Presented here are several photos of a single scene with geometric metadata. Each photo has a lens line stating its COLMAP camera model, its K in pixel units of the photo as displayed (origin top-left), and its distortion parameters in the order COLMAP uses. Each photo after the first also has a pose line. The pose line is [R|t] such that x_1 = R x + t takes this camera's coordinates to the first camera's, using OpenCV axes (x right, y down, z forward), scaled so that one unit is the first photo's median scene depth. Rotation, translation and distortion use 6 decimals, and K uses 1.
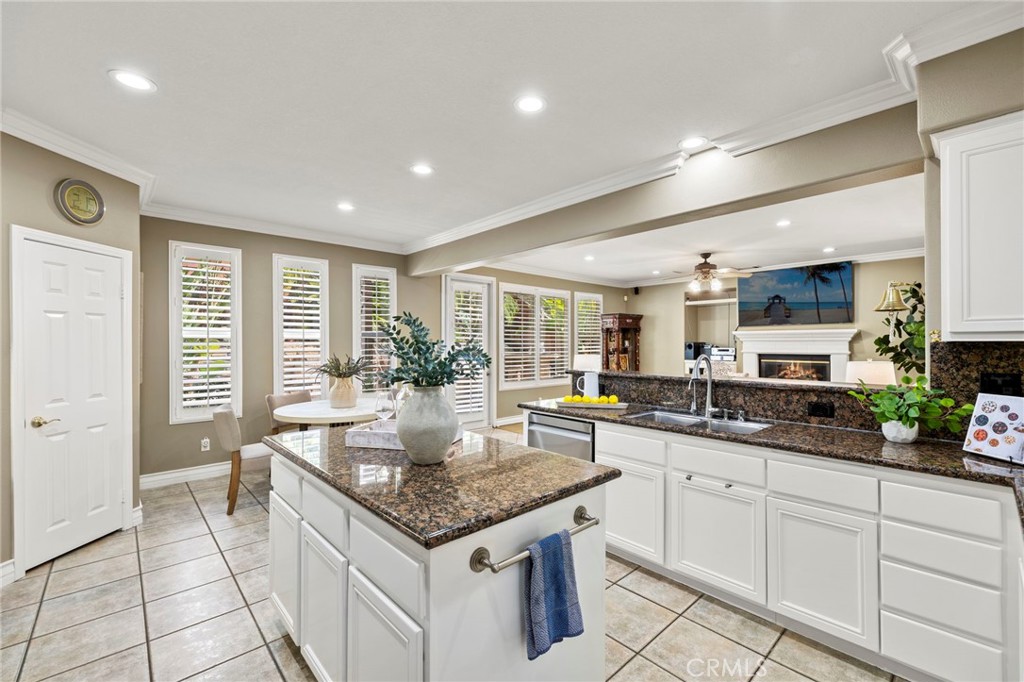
lens RADIAL K [[430.8, 0, 521.0], [0, 430.8, 343.2], [0, 0, 1]] dist [-0.000869, 0.000004]
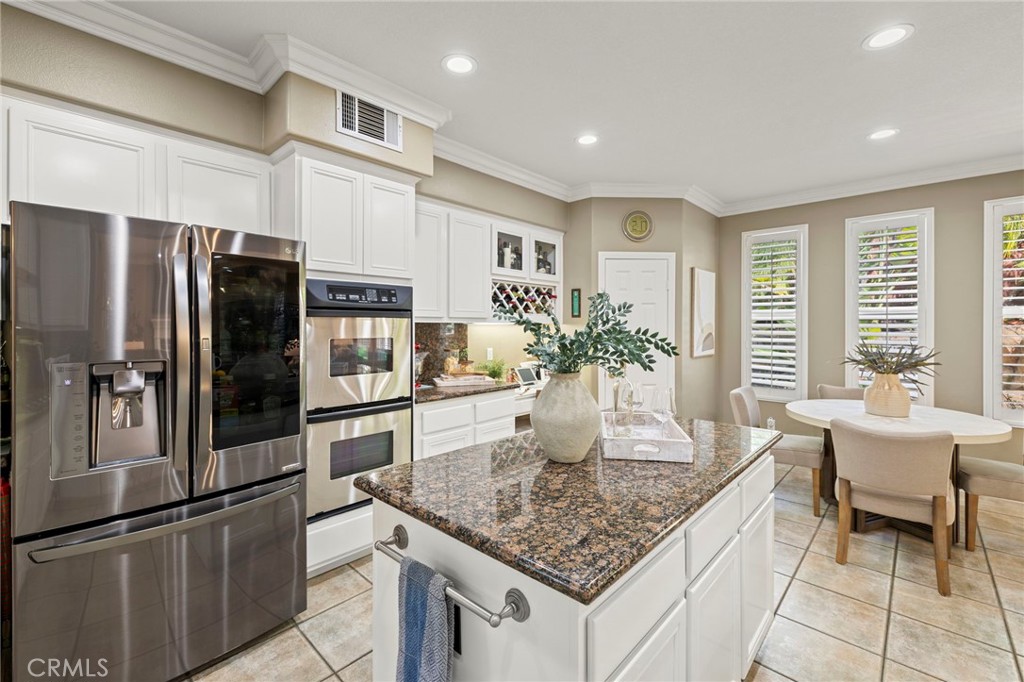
lens RADIAL K [[430.4, 0, 518.8], [0, 430.4, 335.5], [0, 0, 1]] dist [0.001350, 0.000032]
pose [[0.076927, 0.028141, -0.996640, 0.185027], [-0.001772, 0.999604, 0.028088, -0.001210], [0.997035, -0.000394, 0.076946, 0.236229]]
